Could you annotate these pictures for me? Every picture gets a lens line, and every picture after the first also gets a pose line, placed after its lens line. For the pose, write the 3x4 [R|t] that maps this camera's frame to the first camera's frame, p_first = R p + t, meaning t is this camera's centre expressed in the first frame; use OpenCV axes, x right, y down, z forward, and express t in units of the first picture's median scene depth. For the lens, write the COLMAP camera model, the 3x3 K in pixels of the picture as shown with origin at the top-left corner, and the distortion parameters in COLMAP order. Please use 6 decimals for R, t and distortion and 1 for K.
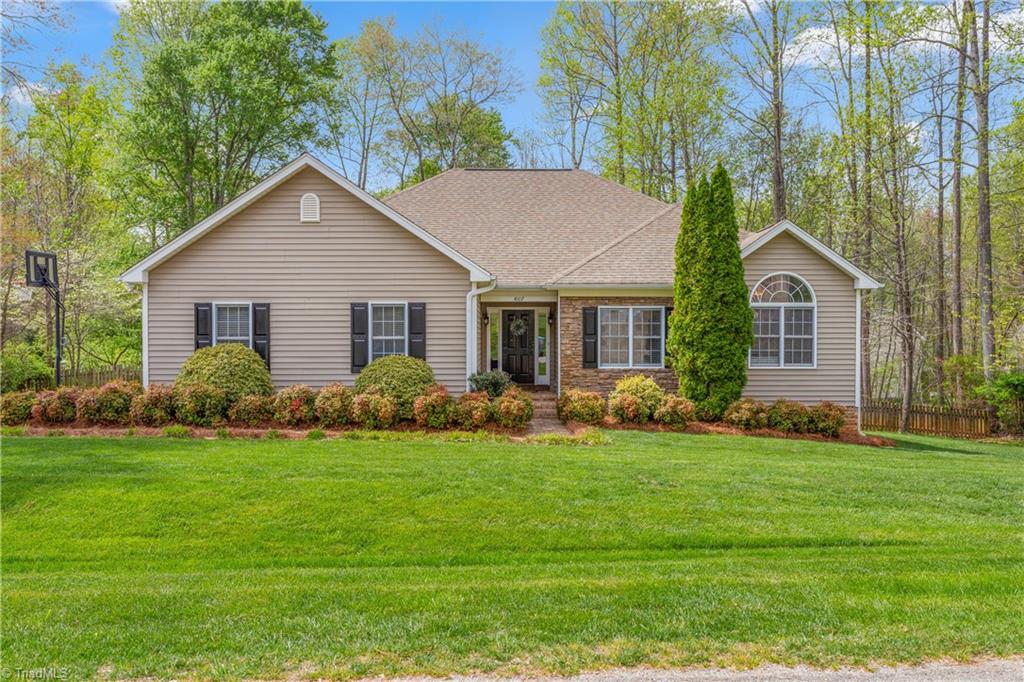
lens RADIAL K [[835.4, 0, 512.3], [0, 835.4, 336.5], [0, 0, 1]] dist [-0.034182, 0.000156]
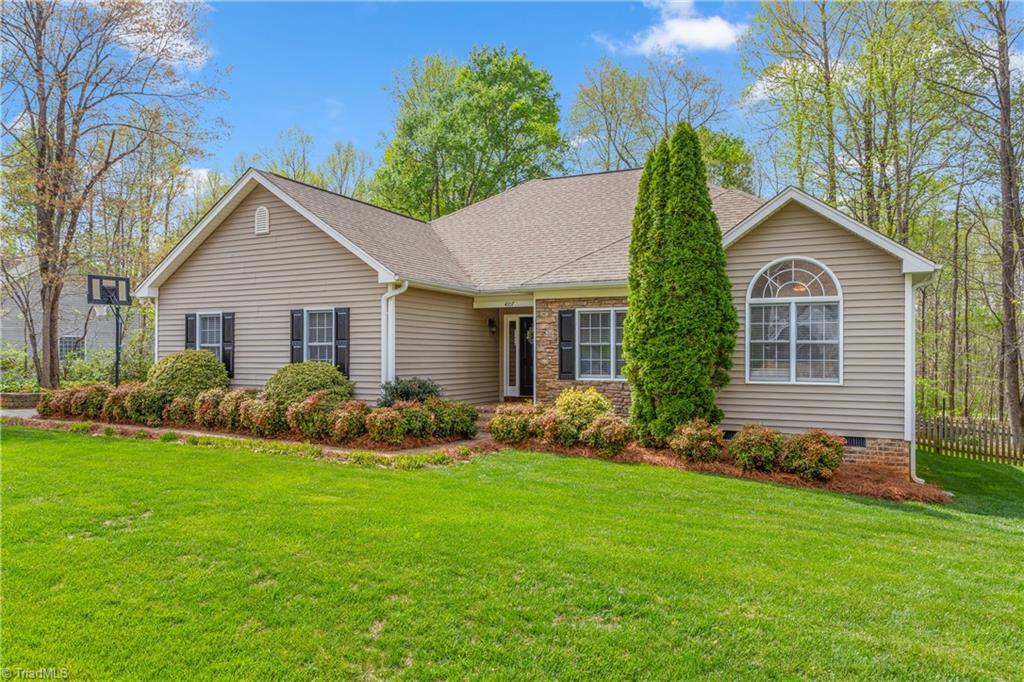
lens RADIAL K [[703.9, 0, 511.8], [0, 703.9, 347.0], [0, 0, 1]] dist [-0.028744, 0.000158]
pose [[0.891234, -0.003898, -0.453526, 0.419740], [-0.002597, 0.999903, -0.013697, 0.015534], [0.453535, 0.013386, 0.891138, 0.345881]]
